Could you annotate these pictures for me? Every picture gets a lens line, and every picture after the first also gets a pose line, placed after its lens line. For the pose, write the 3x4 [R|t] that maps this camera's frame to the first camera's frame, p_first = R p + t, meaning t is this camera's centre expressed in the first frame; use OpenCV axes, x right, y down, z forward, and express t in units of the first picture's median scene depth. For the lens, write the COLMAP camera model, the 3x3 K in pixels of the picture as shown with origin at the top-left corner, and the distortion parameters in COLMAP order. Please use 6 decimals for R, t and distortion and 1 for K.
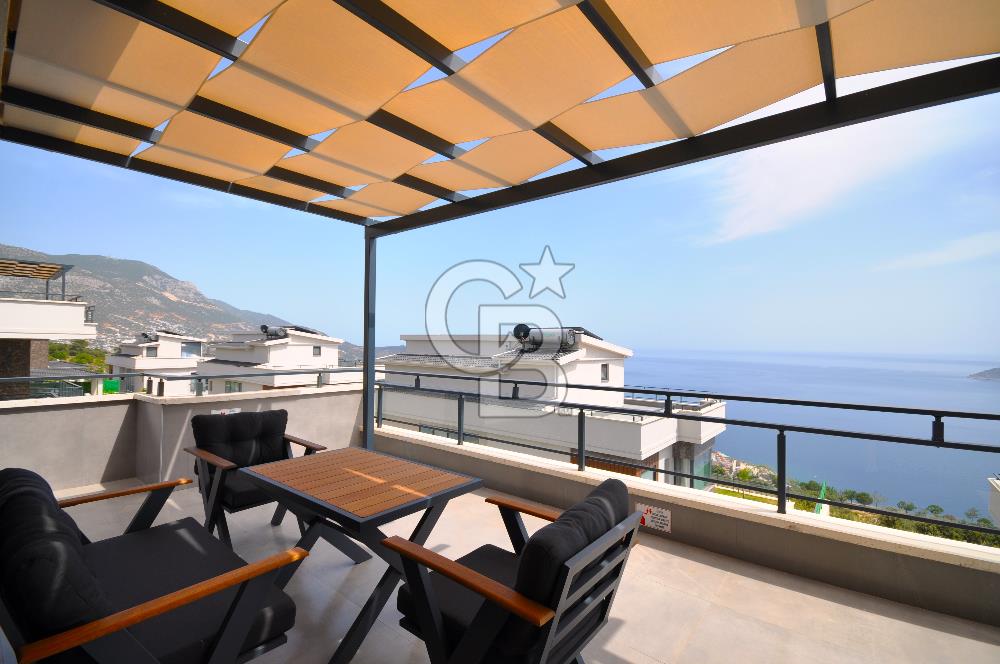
lens RADIAL K [[438.3, 0, 499.3], [0, 438.3, 335.9], [0, 0, 1]] dist [-0.001569, 0.000102]
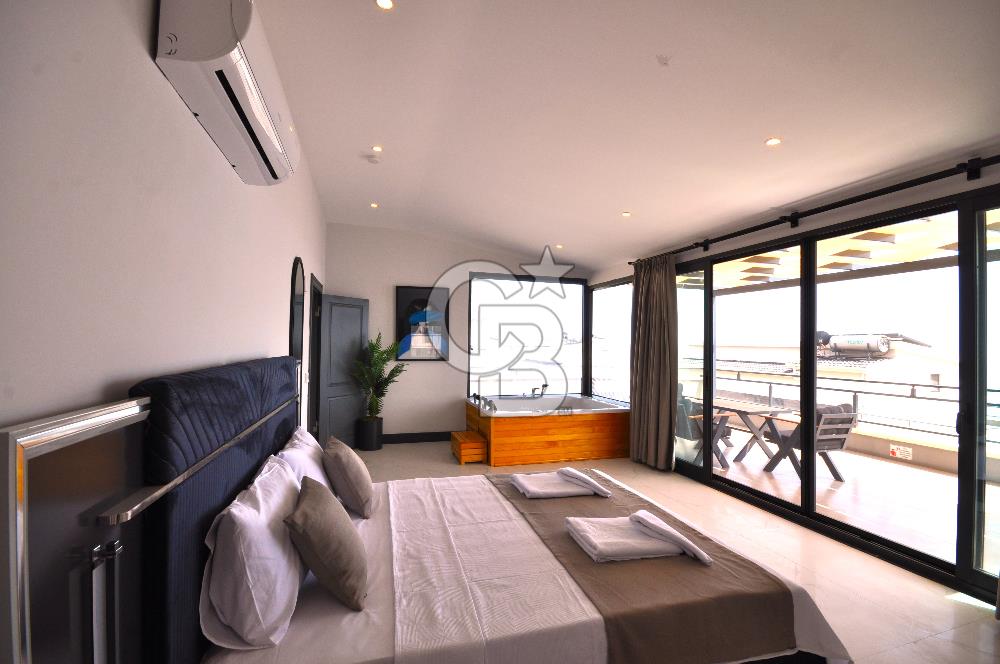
lens RADIAL K [[438.3, 0, 499.3], [0, 438.3, 335.9], [0, 0, 1]] dist [-0.001569, 0.000102]
pose [[0.831080, -0.008109, -0.556094, -0.015967], [0.004374, 0.999958, -0.008044, -0.045747], [0.556136, 0.004253, 0.831081, -1.036288]]
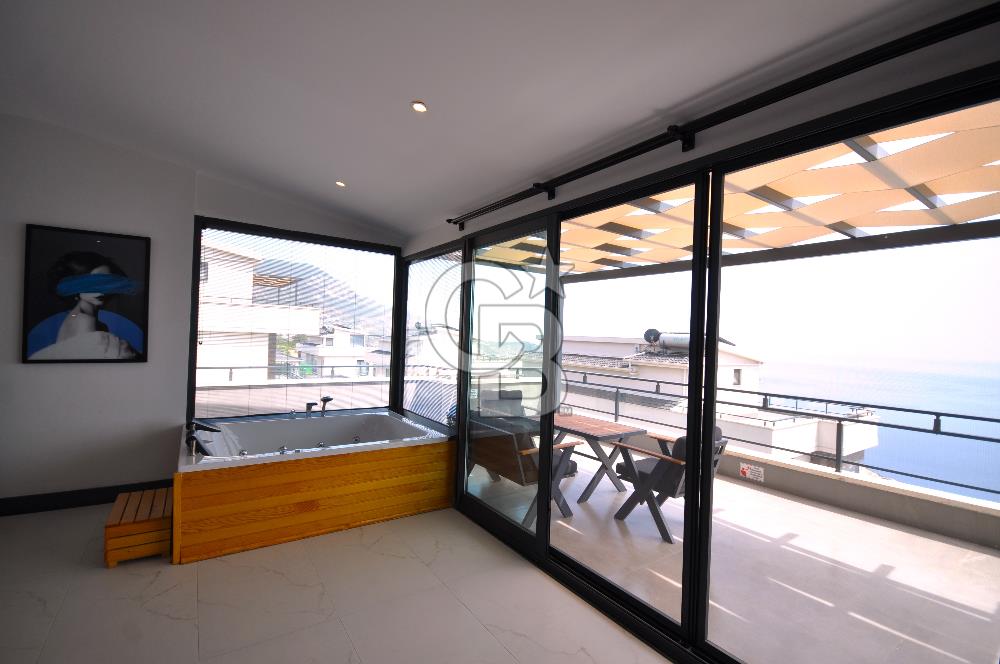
lens RADIAL K [[438.3, 0, 499.3], [0, 438.3, 335.9], [0, 0, 1]] dist [-0.001569, 0.000102]
pose [[0.962587, 0.024809, -0.269835, -0.078374], [-0.022738, 0.999683, 0.010799, -0.051047], [0.270018, -0.004260, 0.962846, -0.542650]]
